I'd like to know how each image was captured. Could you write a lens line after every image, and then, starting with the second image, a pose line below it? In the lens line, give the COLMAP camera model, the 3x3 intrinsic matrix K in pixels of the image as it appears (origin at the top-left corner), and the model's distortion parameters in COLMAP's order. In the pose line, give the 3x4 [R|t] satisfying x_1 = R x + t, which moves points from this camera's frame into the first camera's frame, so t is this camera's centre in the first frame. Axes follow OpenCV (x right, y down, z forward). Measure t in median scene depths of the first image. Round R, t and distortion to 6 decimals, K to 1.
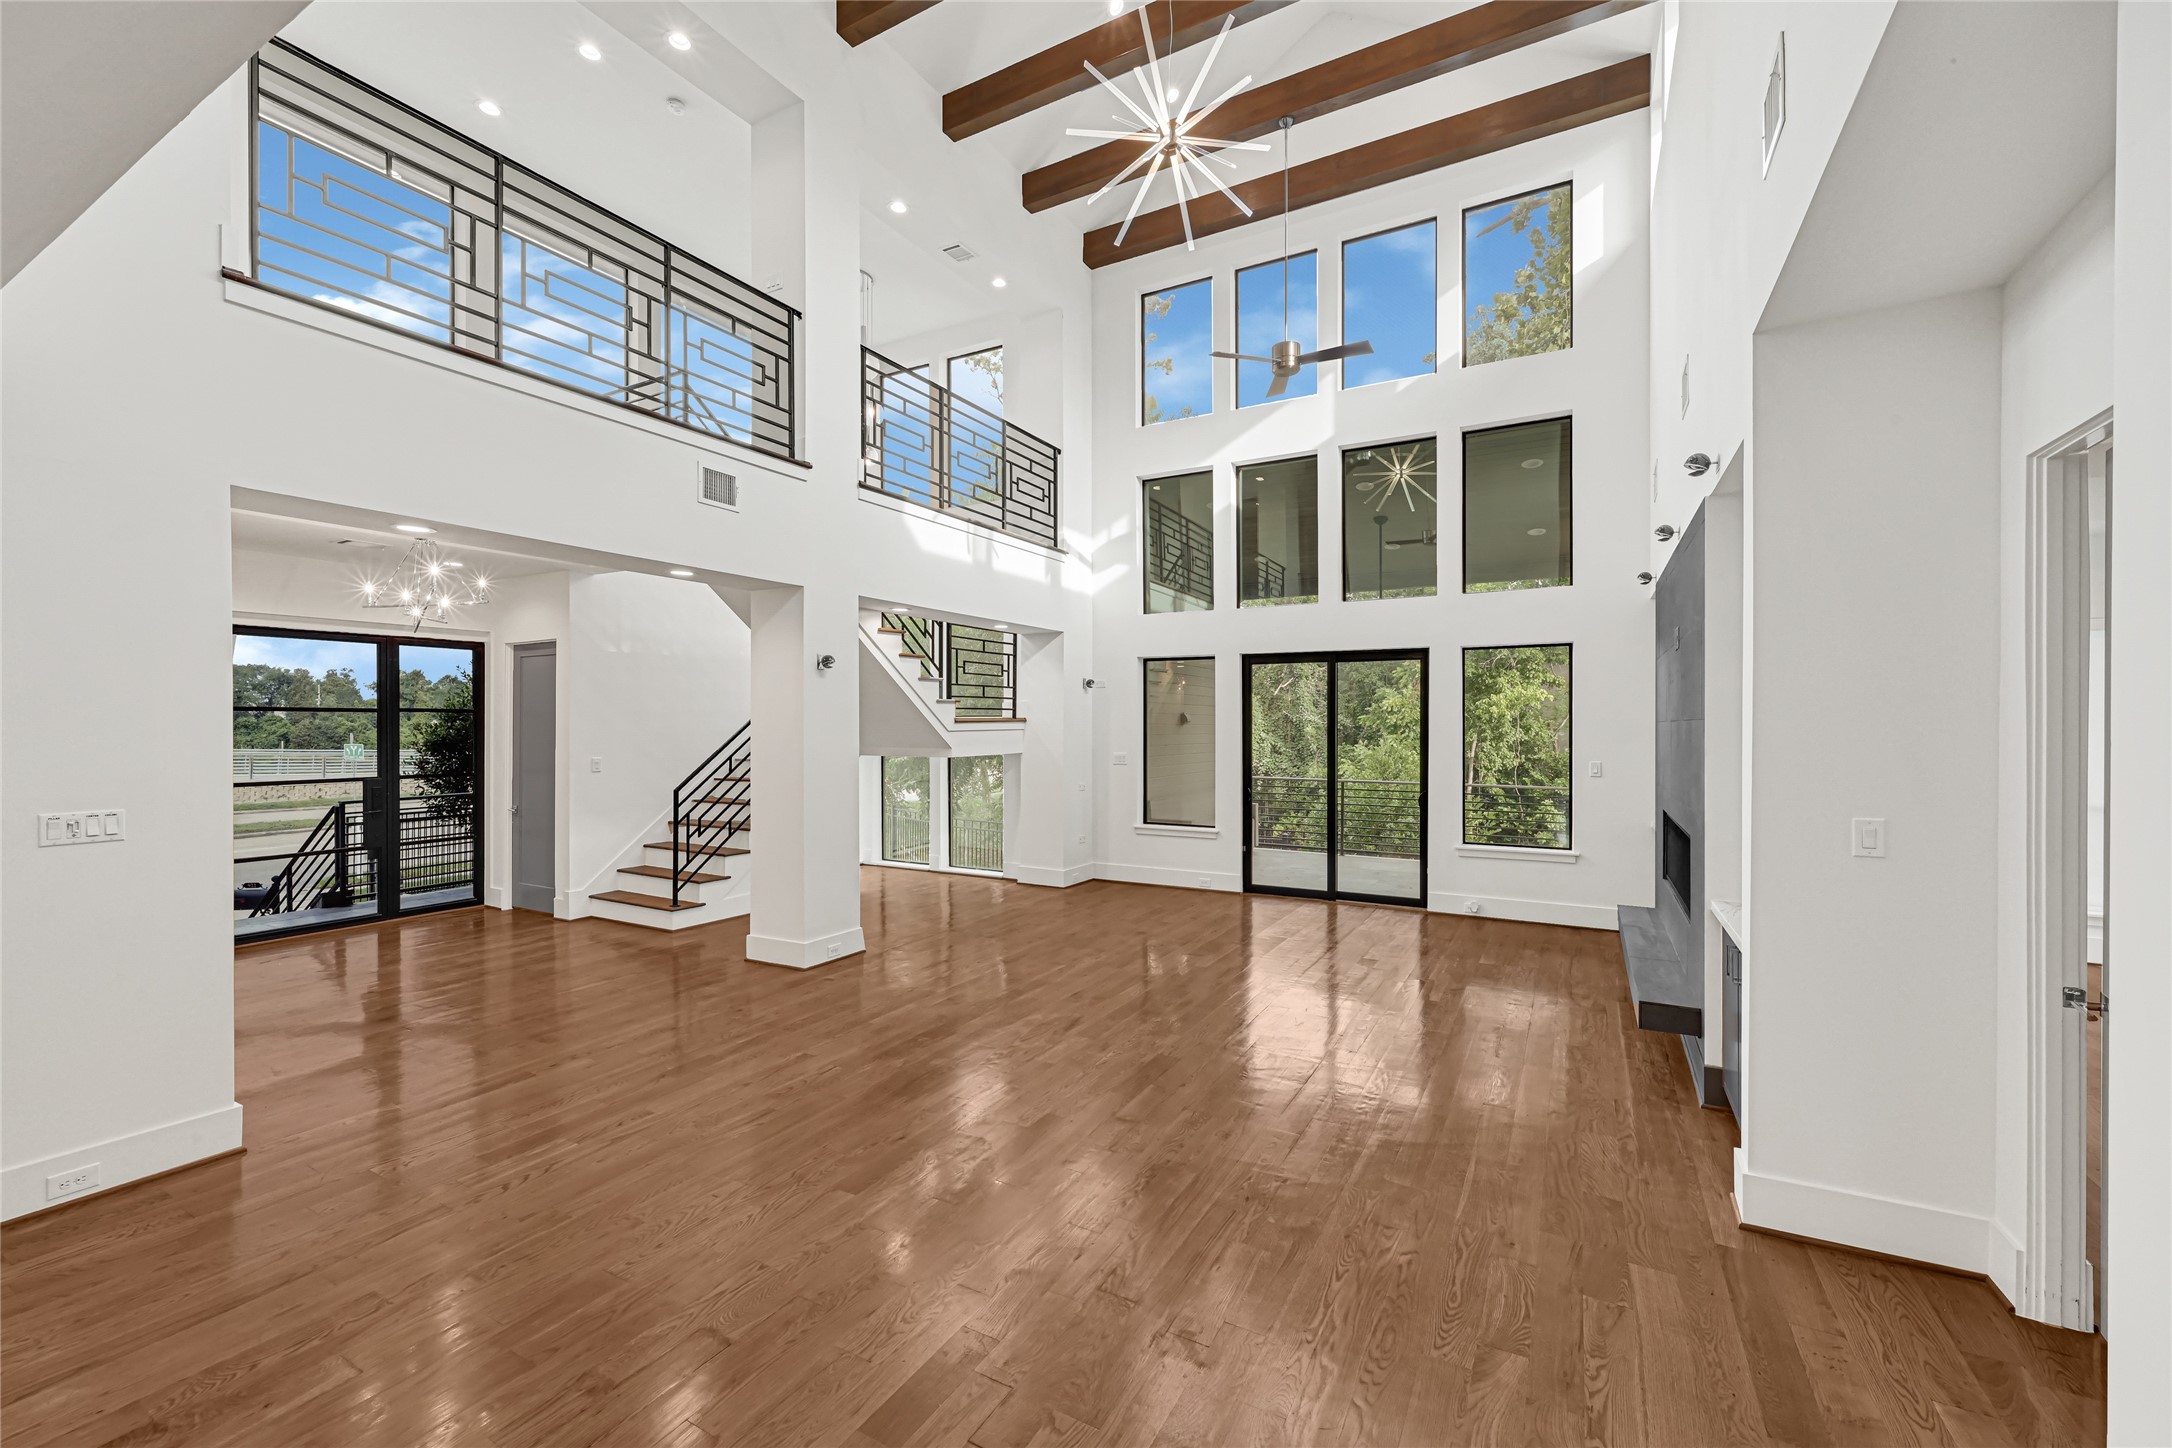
lens RADIAL K [[871.6, 0, 1088.6], [0, 871.6, 723.3], [0, 0, 1]] dist [-0.000950, -0.000041]
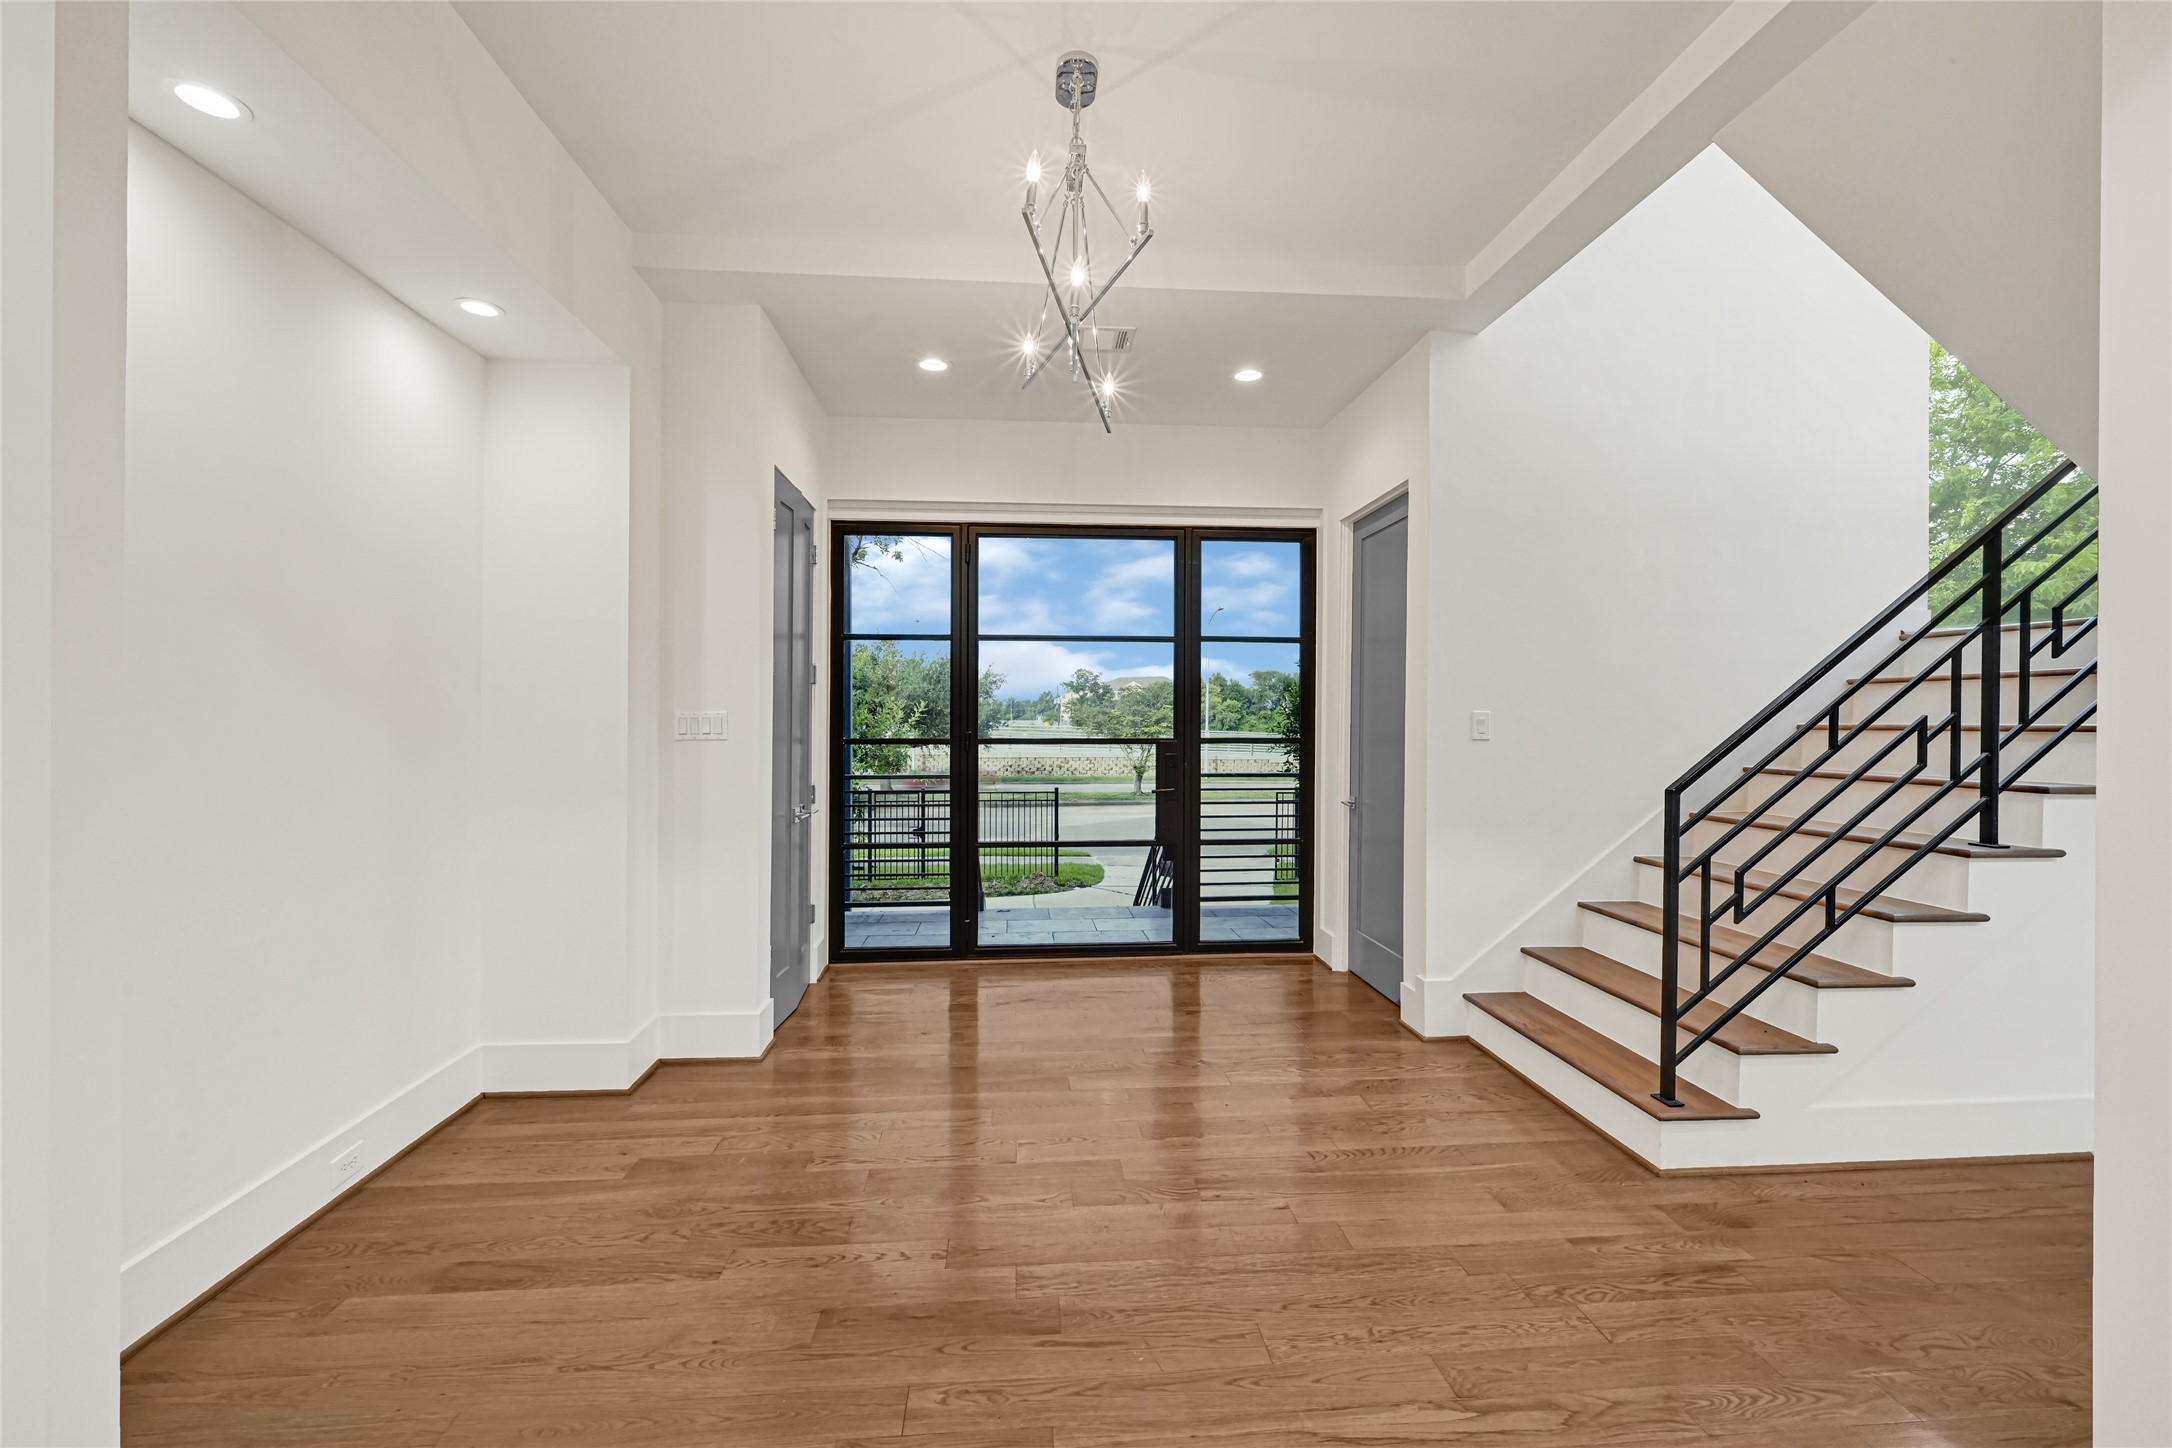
lens RADIAL K [[871.6, 0, 1088.6], [0, 871.6, 723.3], [0, 0, 1]] dist [-0.000950, -0.000041]
pose [[0.570418, 0.008825, -0.821307, -0.300165], [-0.008507, 0.999952, 0.004837, 0.046508], [0.821310, 0.004228, 0.570466, 0.557667]]
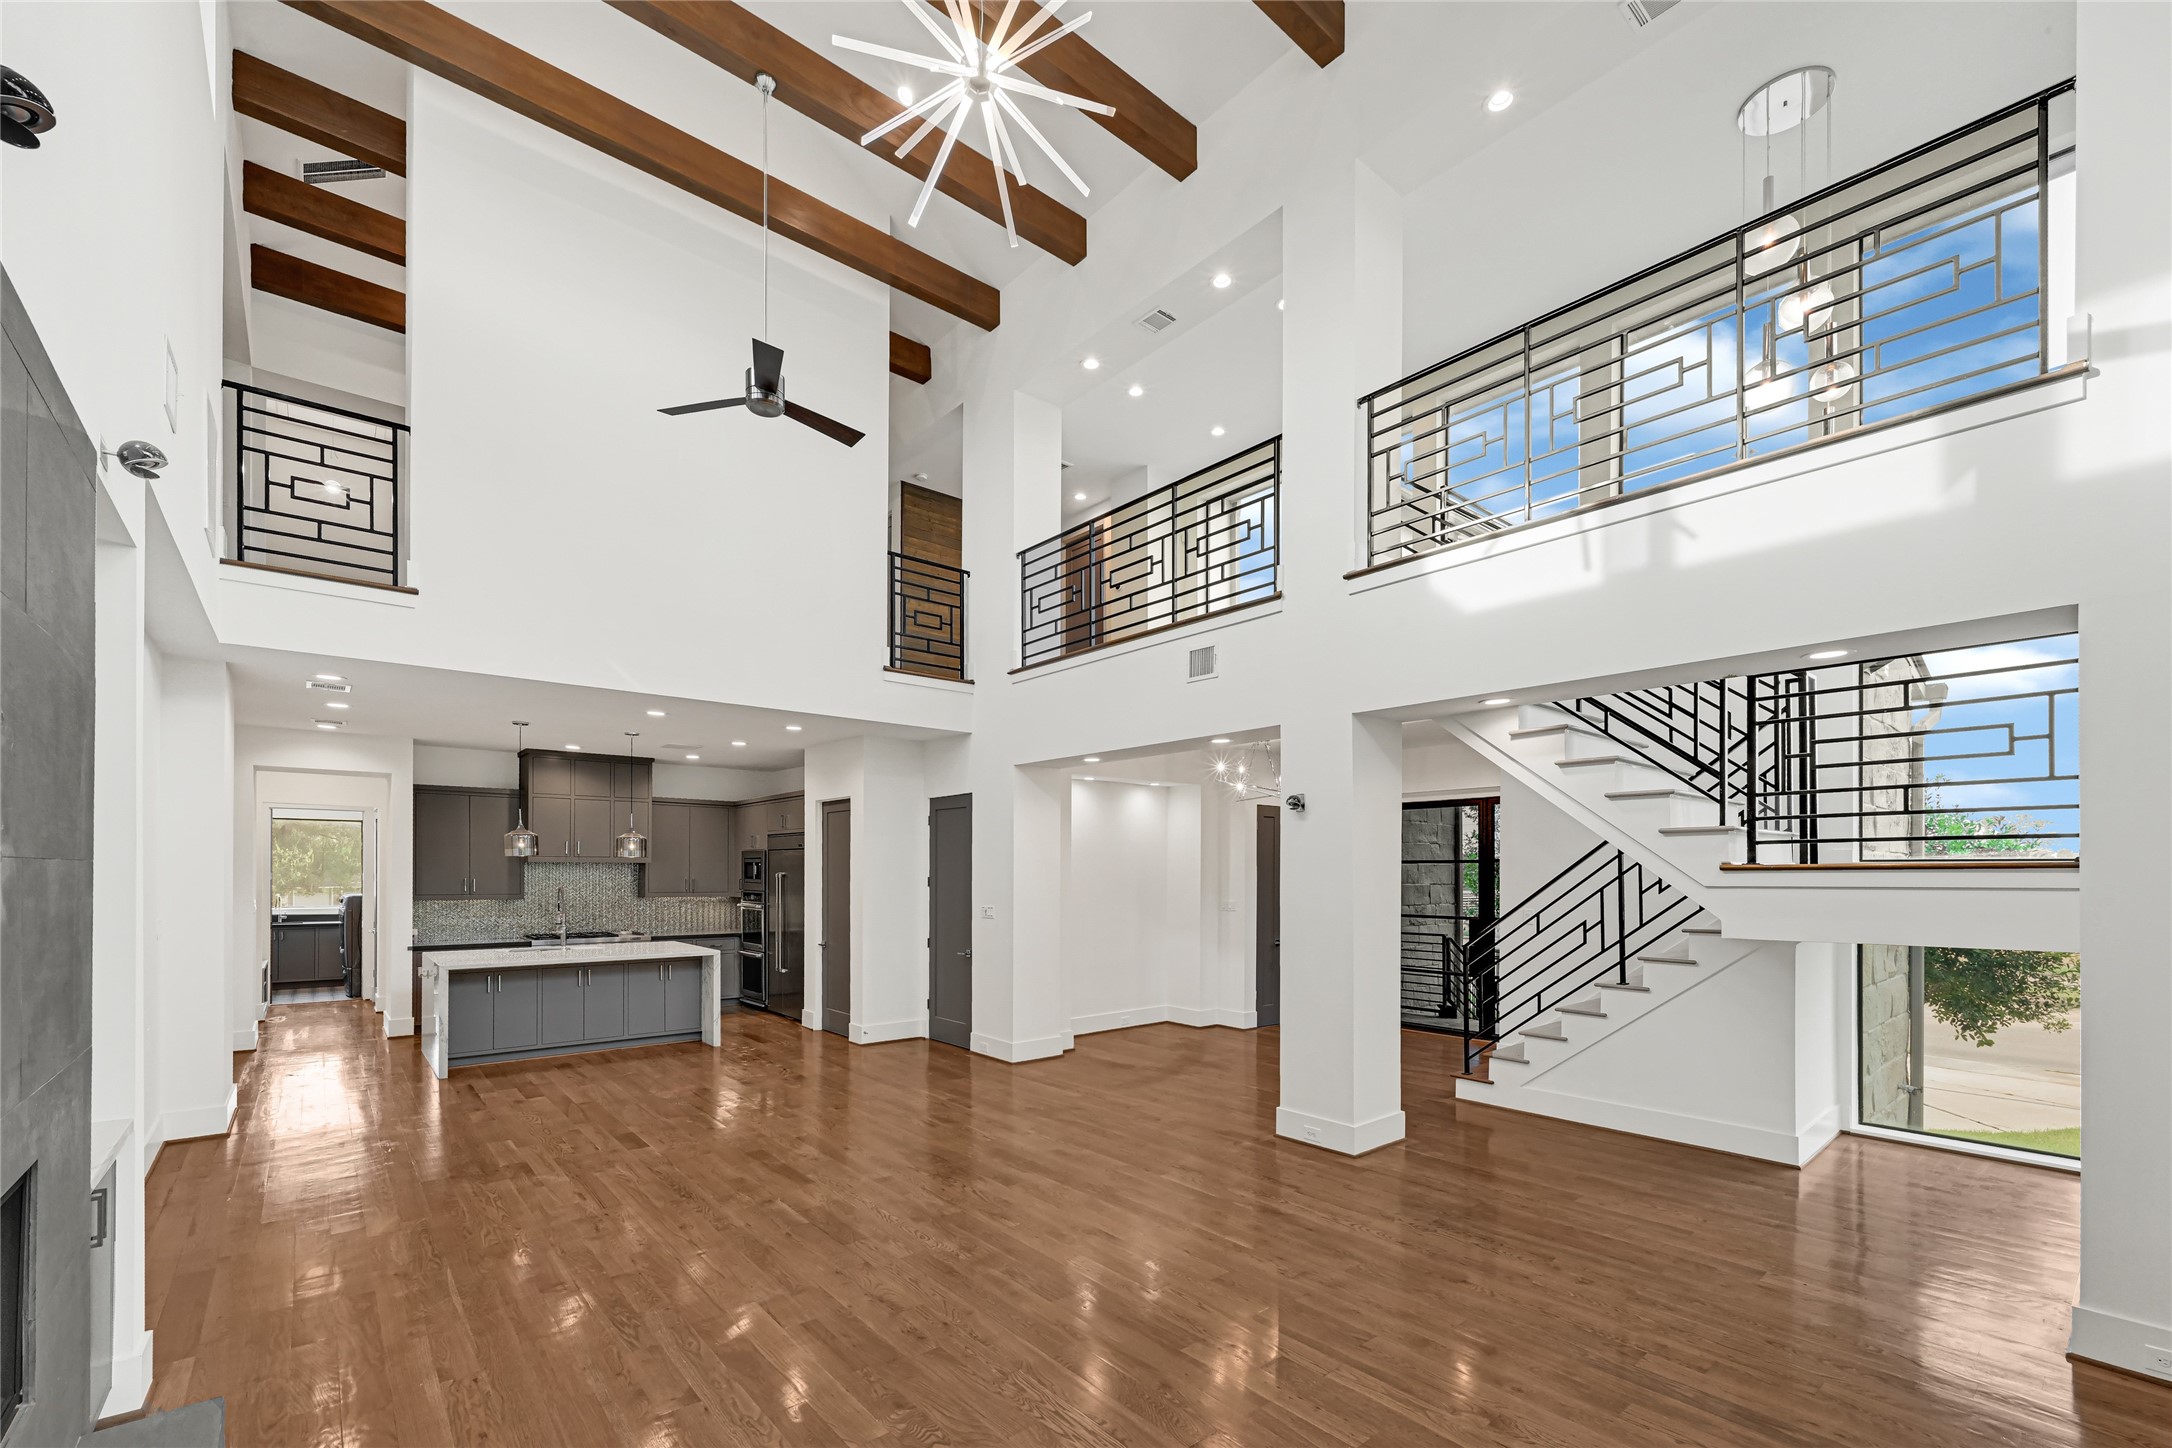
lens RADIAL K [[901.9, 0, 1094.4], [0, 901.9, 874.2], [0, 0, 1]] dist [-0.000625, -0.000001]
pose [[-0.335091, -0.000276, -0.942186, 0.522074], [-0.003972, 0.999991, 0.001119, 0.001762], [0.942177, 0.004118, -0.335089, 0.912951]]
